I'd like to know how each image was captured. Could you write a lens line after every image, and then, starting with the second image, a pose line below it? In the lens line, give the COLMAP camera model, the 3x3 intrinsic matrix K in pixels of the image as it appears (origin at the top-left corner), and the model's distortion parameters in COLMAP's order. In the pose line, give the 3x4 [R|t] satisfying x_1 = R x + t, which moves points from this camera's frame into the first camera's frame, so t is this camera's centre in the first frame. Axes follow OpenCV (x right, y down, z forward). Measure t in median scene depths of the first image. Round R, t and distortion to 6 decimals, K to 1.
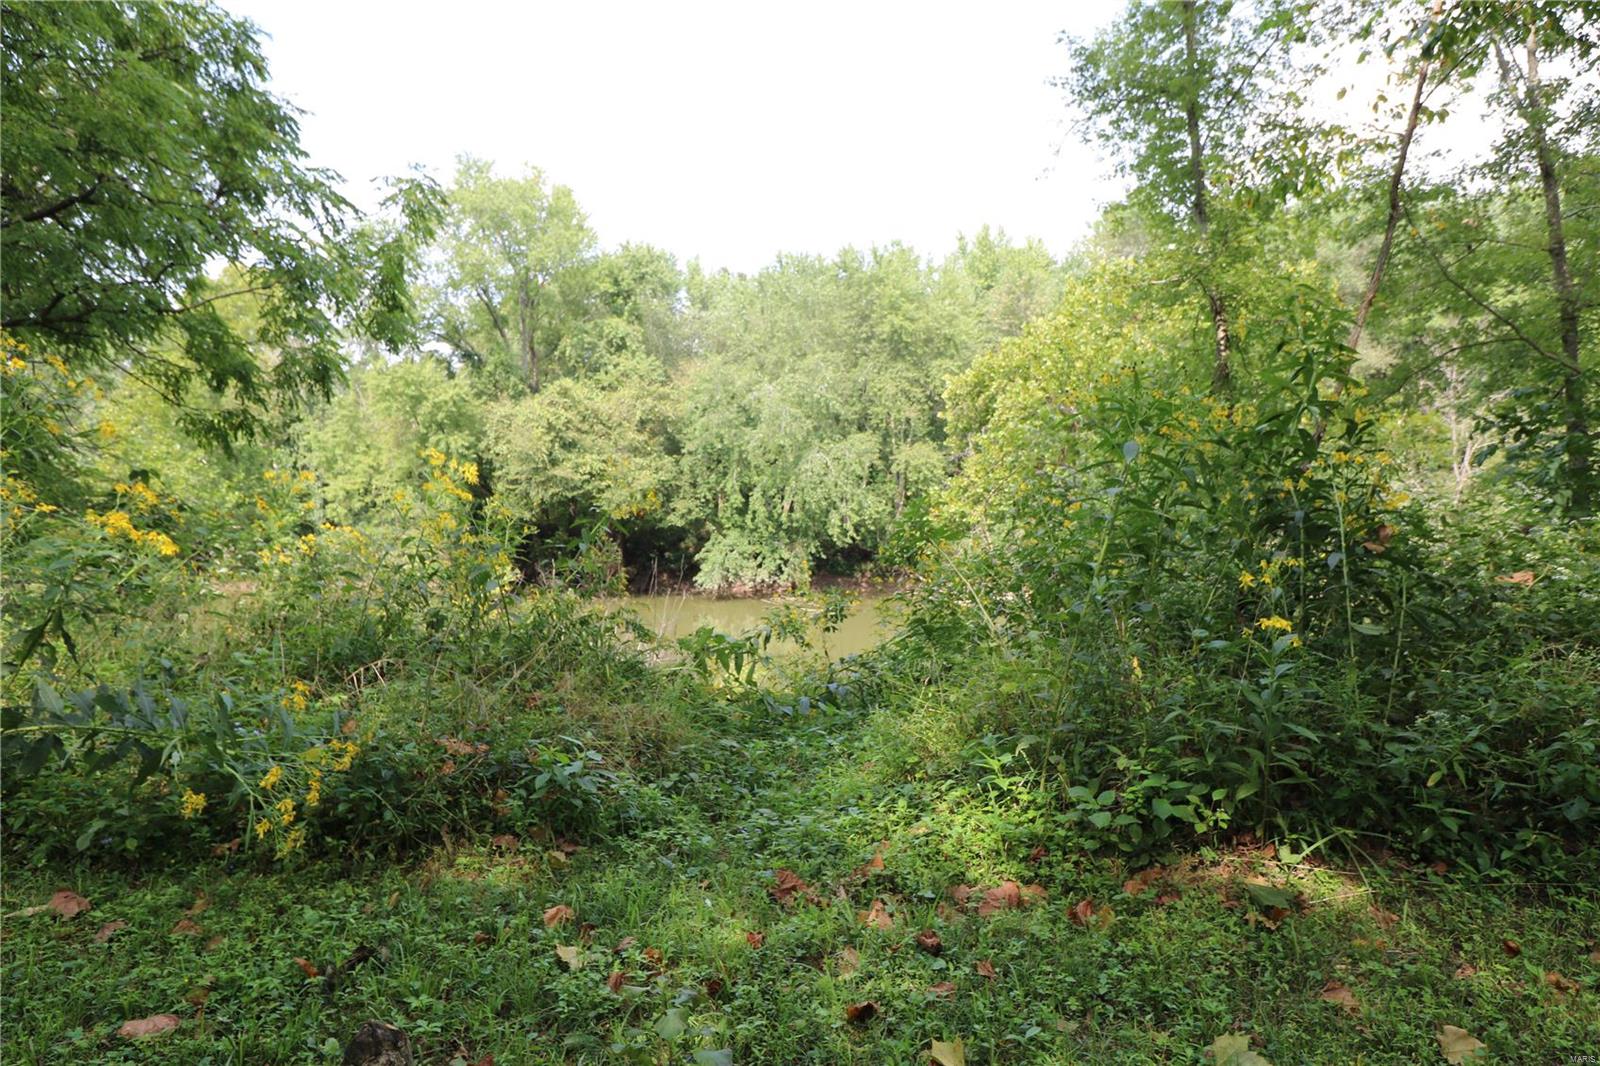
lens RADIAL K [[902.7, 0, 806.0], [0, 902.7, 526.4], [0, 0, 1]] dist [0.007020, -0.014480]
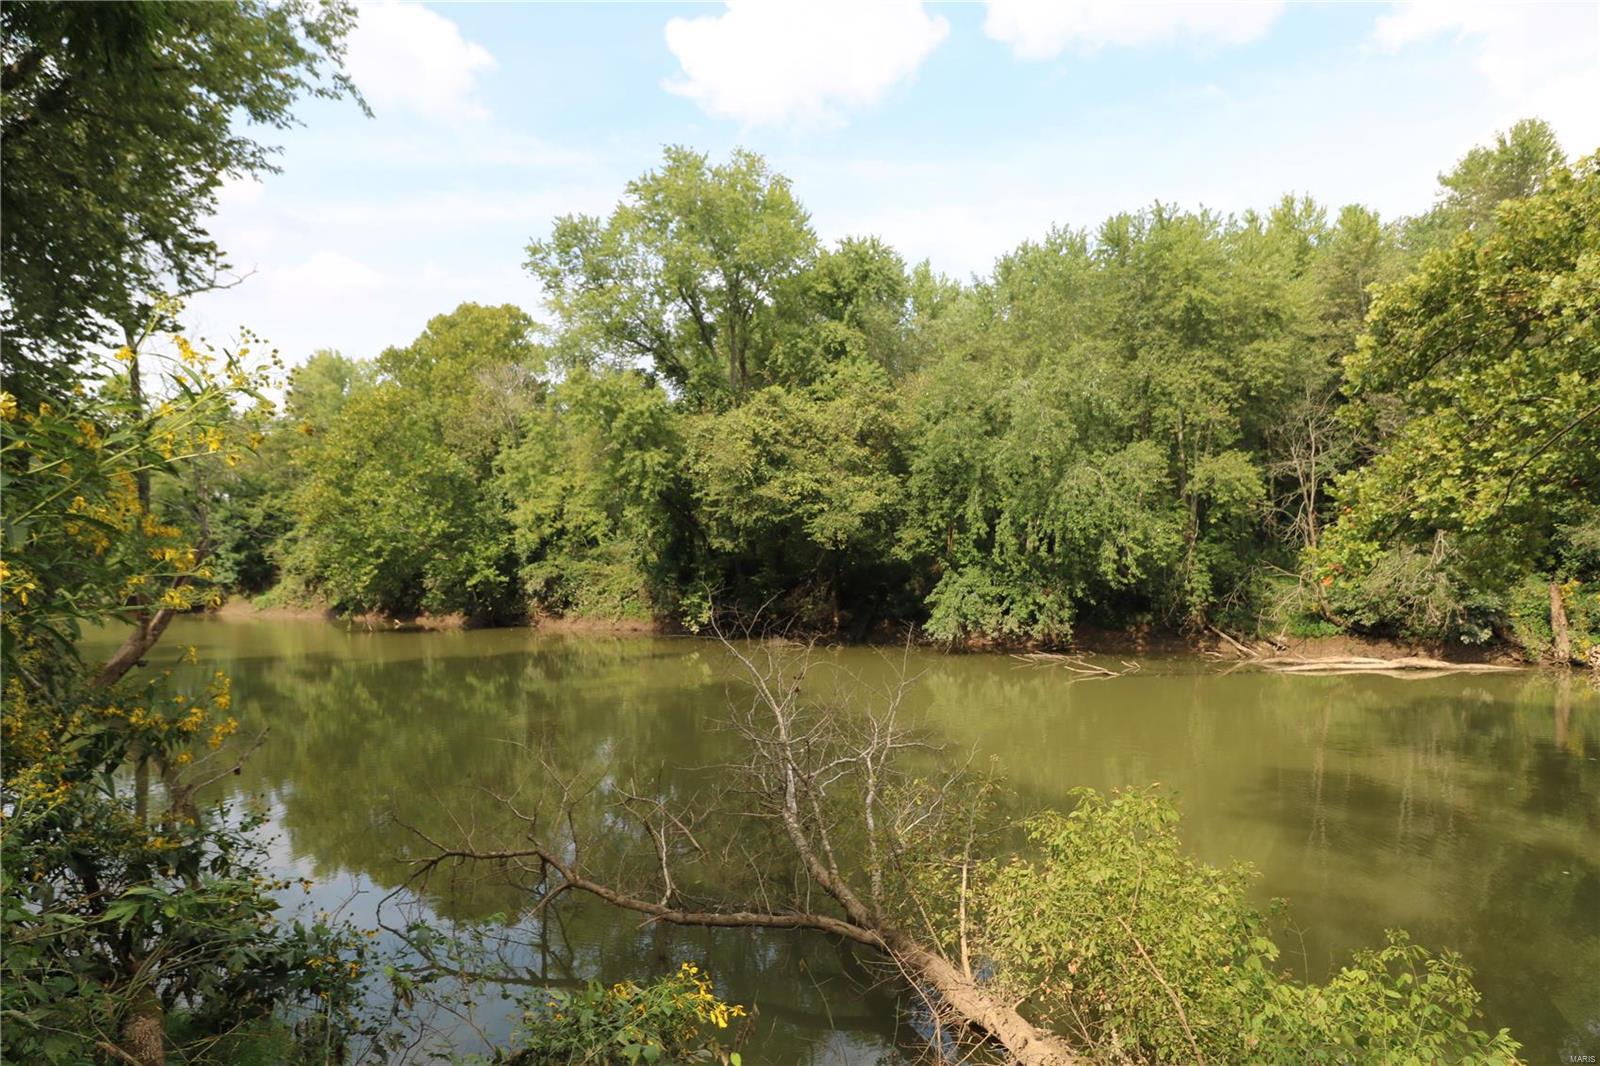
lens RADIAL K [[902.7, 0, 806.0], [0, 902.7, 526.4], [0, 0, 1]] dist [0.007020, -0.014480]
pose [[0.972335, 0.006201, -0.233507, -0.037405], [-0.020892, 0.997950, -0.060492, 0.020172], [0.232654, 0.063697, 0.970472, 0.184077]]
